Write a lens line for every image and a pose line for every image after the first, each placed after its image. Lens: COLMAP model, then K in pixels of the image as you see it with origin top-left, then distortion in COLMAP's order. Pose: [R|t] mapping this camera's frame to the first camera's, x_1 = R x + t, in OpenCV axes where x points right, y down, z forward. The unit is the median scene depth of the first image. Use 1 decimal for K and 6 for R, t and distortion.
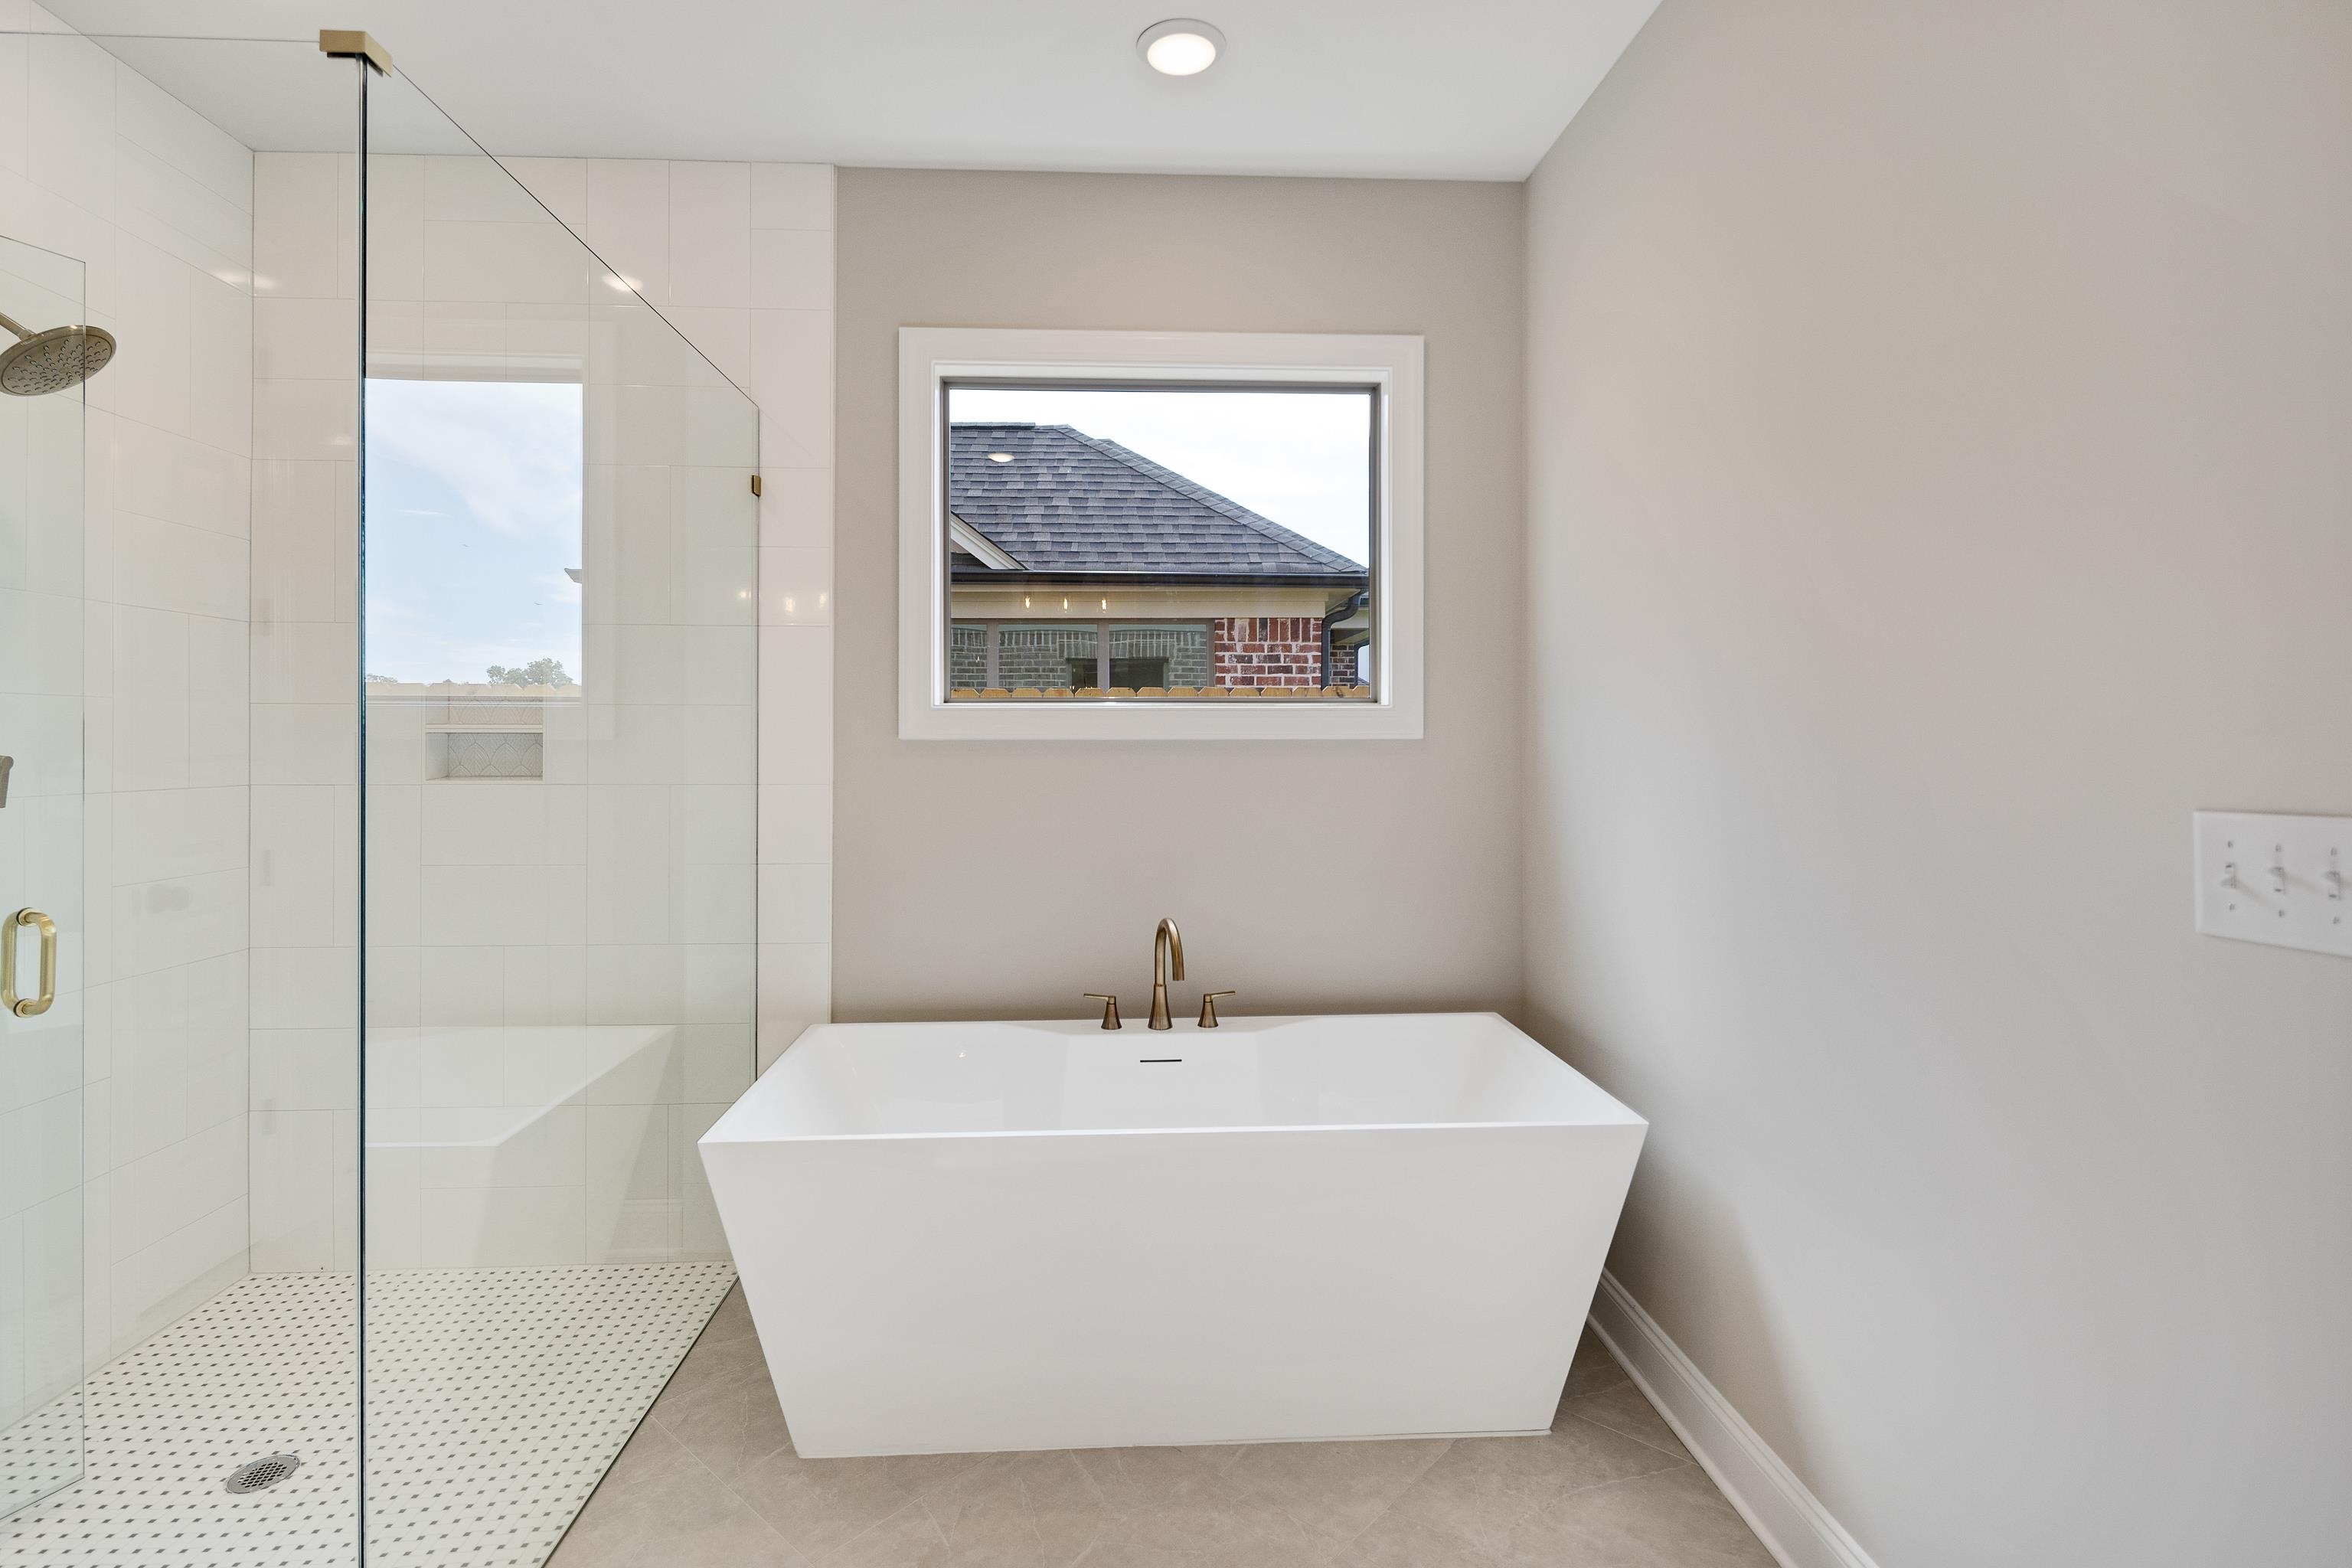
lens RADIAL K [[1131.1, 0, 1169.1], [0, 1131.1, 736.5], [0, 0, 1]] dist [-0.002938, -0.000139]
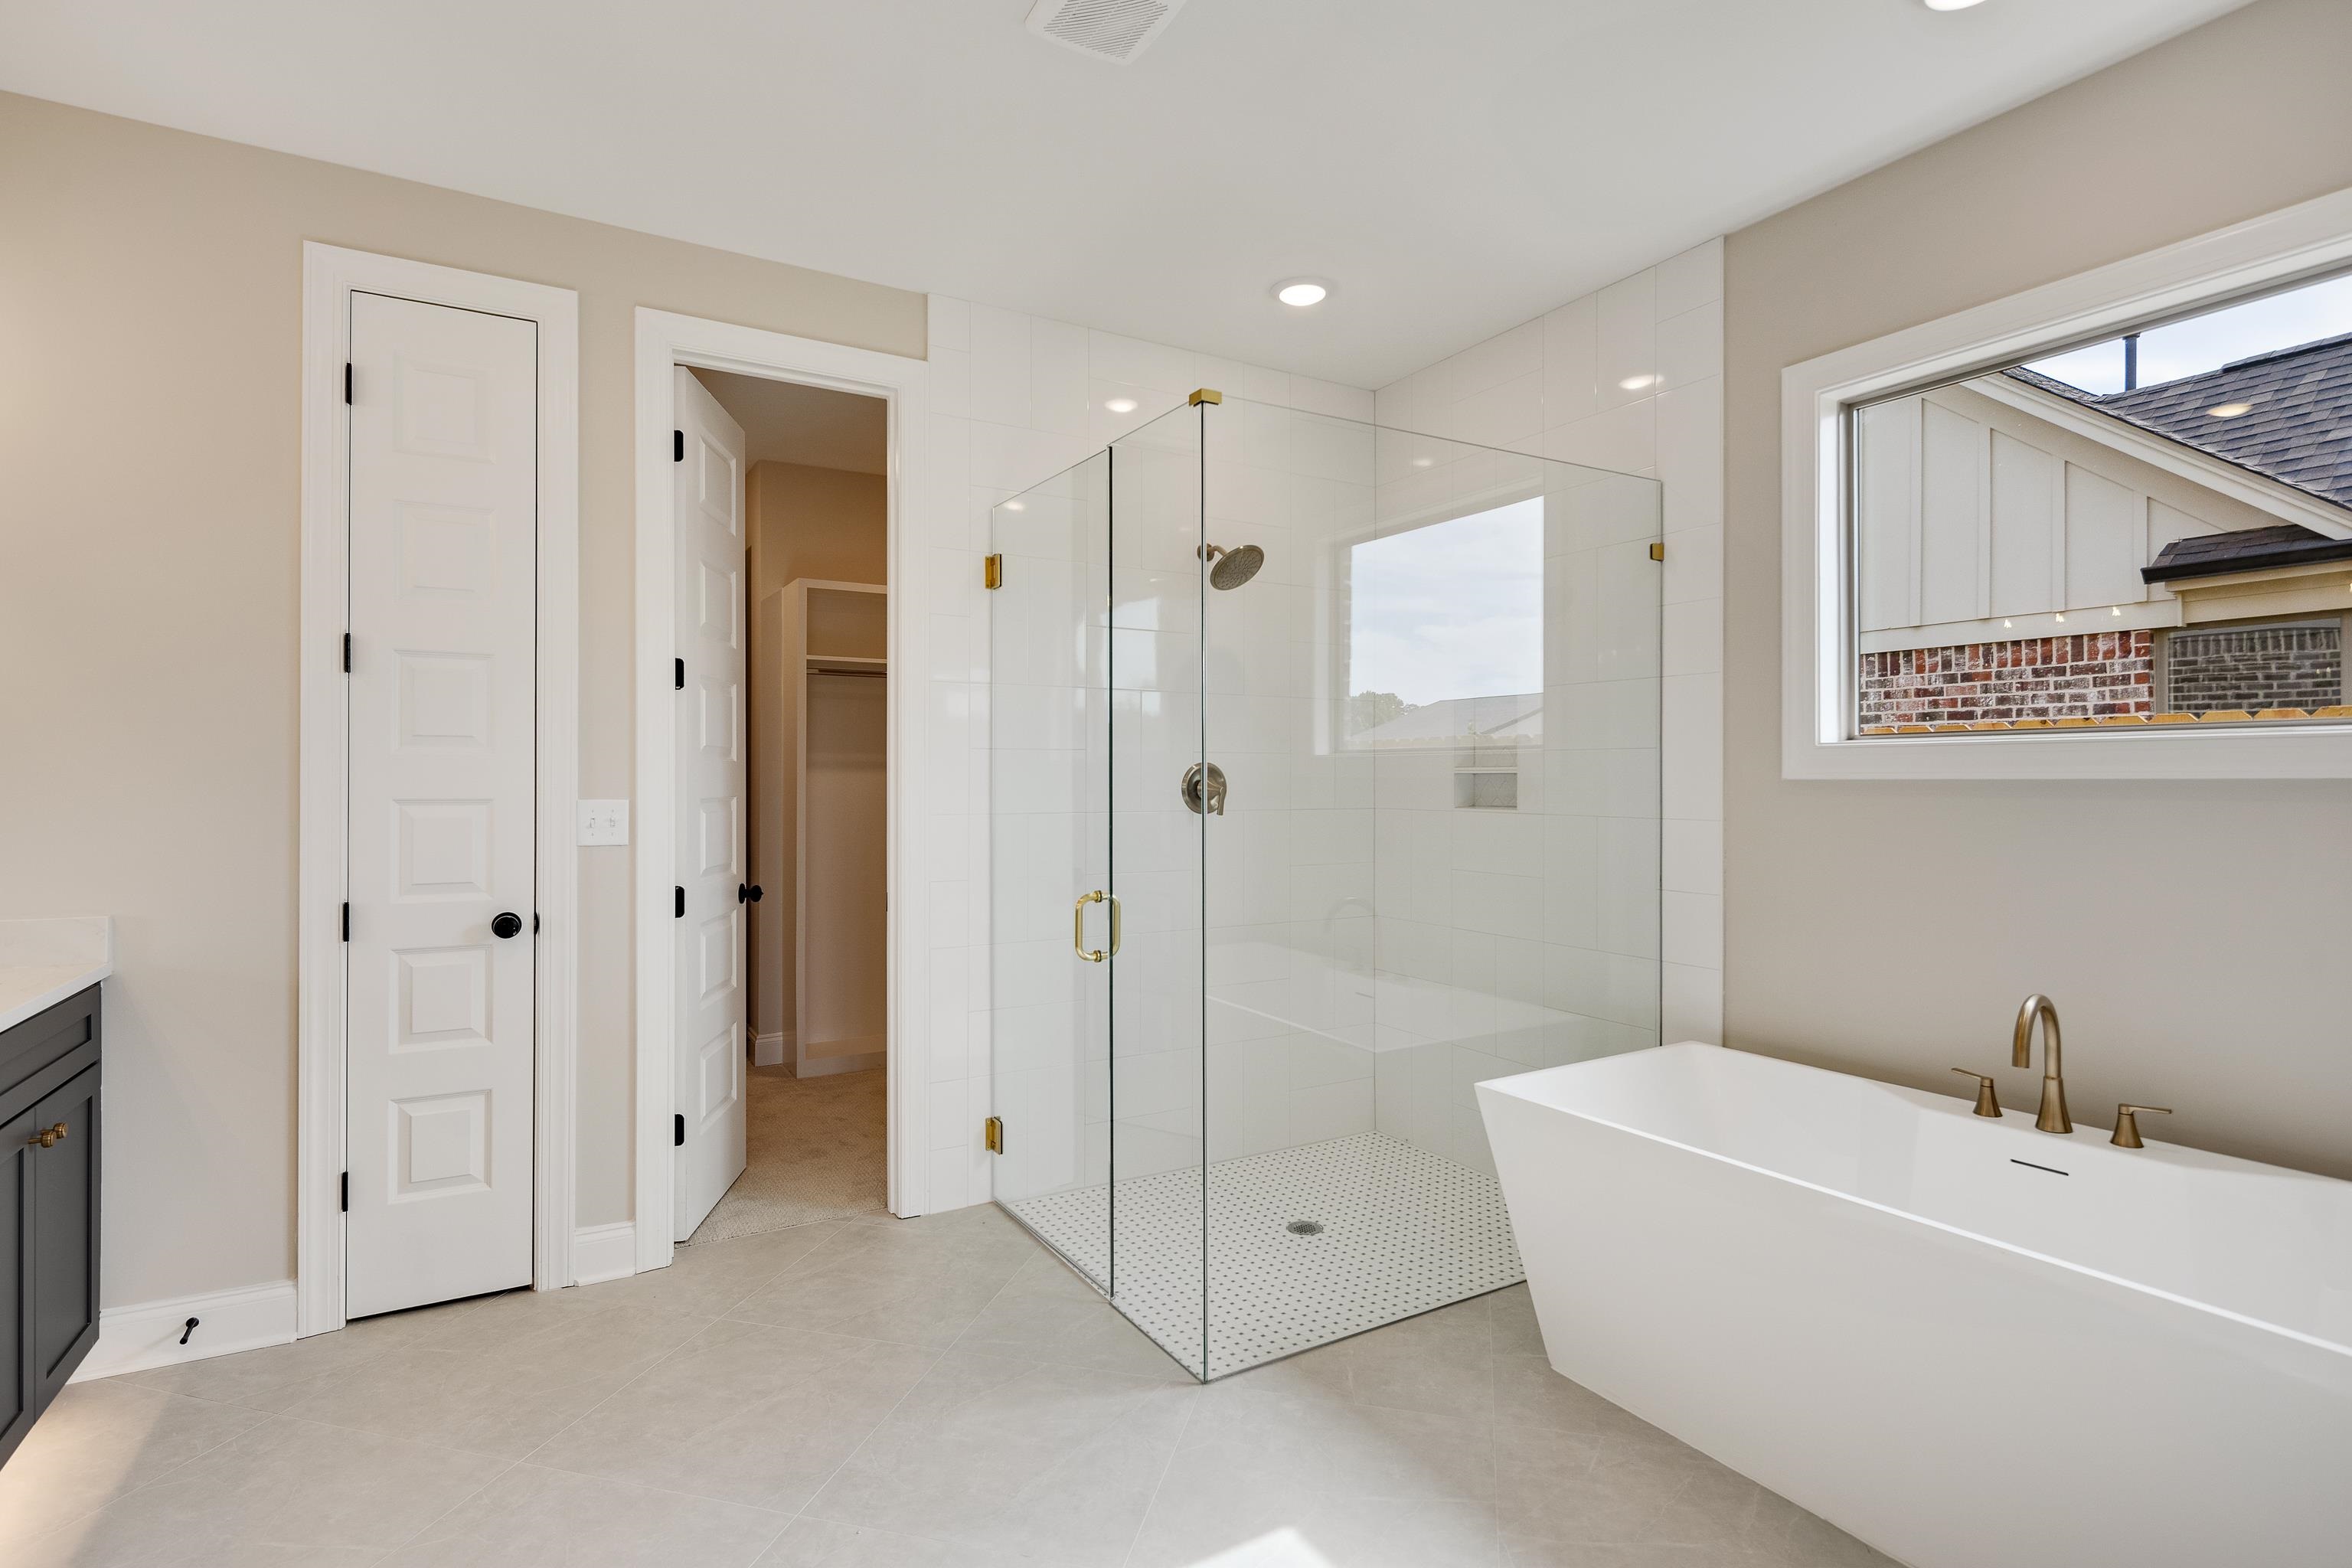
lens RADIAL K [[1131.1, 0, 1171.1], [0, 1131.1, 775.2], [0, 0, 1]] dist [-0.002938, -0.000139]
pose [[0.464694, -0.000904, -0.885471, 0.422980], [0.006749, 0.999974, 0.002521, -0.007752], [0.885446, -0.007147, 0.464688, 0.051428]]
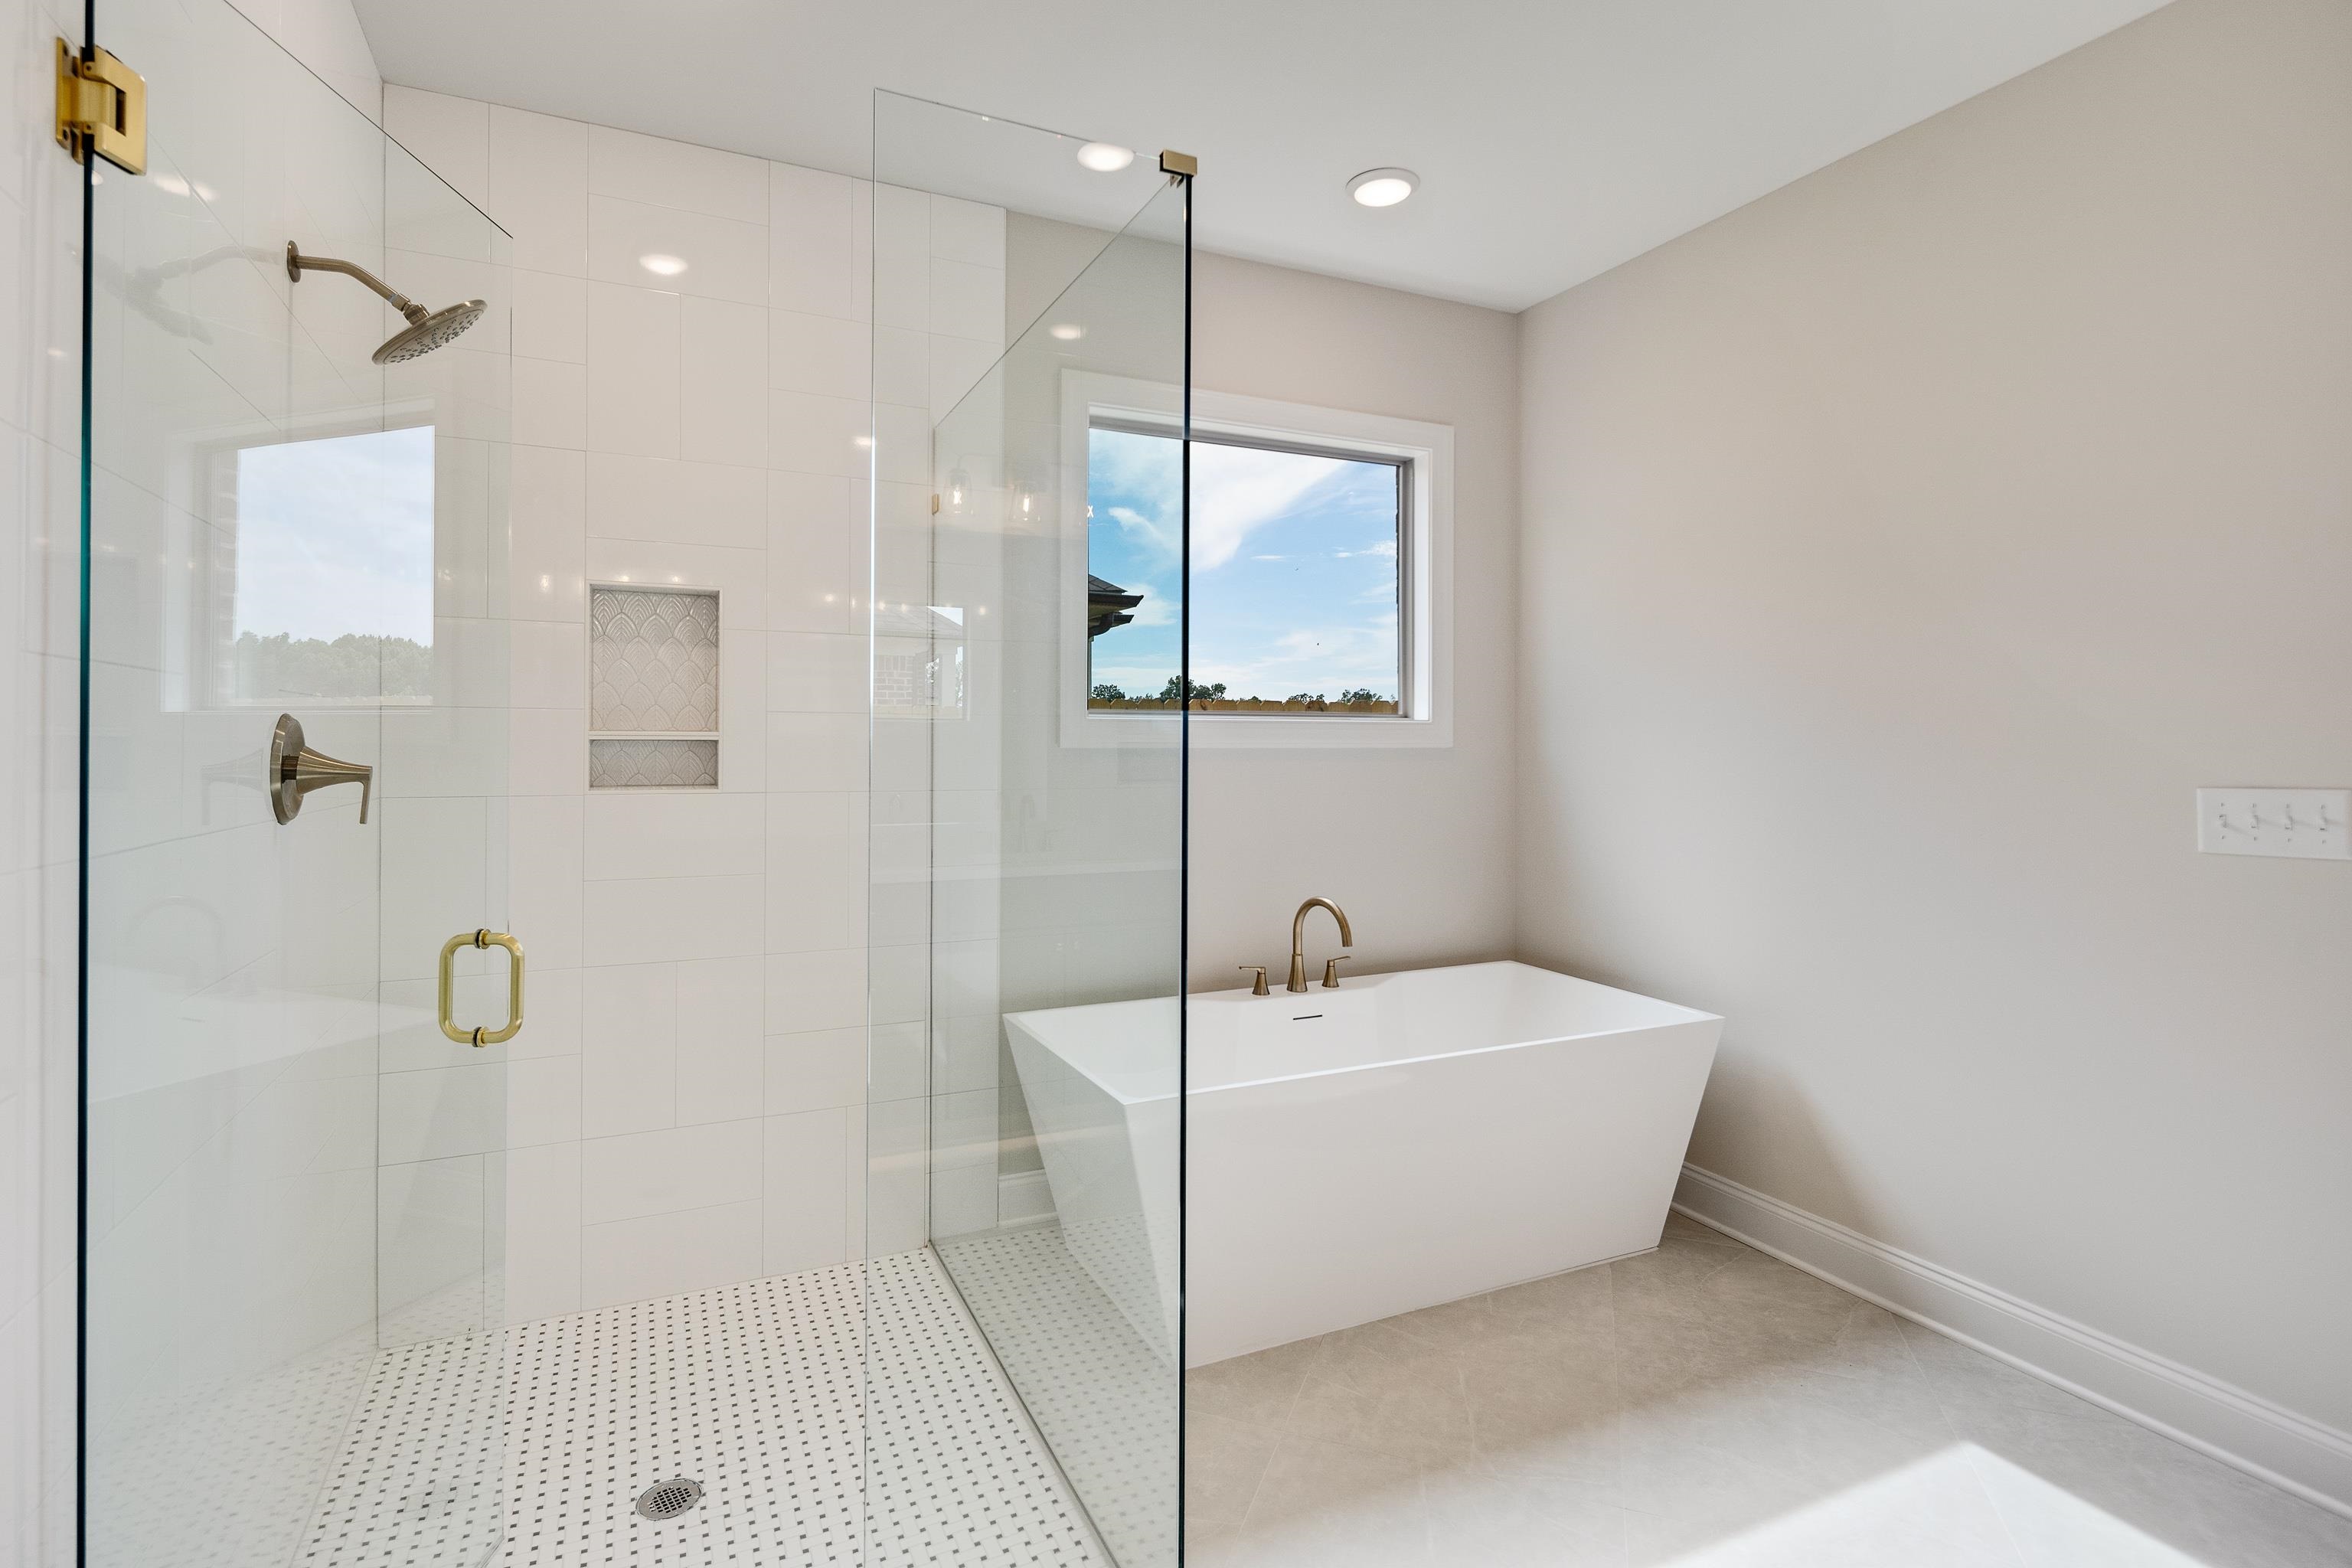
lens RADIAL K [[1131.1, 0, 1169.3], [0, 1131.1, 745.1], [0, 0, 1]] dist [-0.002938, -0.000139]
pose [[0.928355, 0.003338, 0.371679, -0.576807], [-0.003824, 0.999993, 0.000571, -0.000856], [-0.371674, -0.001951, 0.928361, -0.050535]]
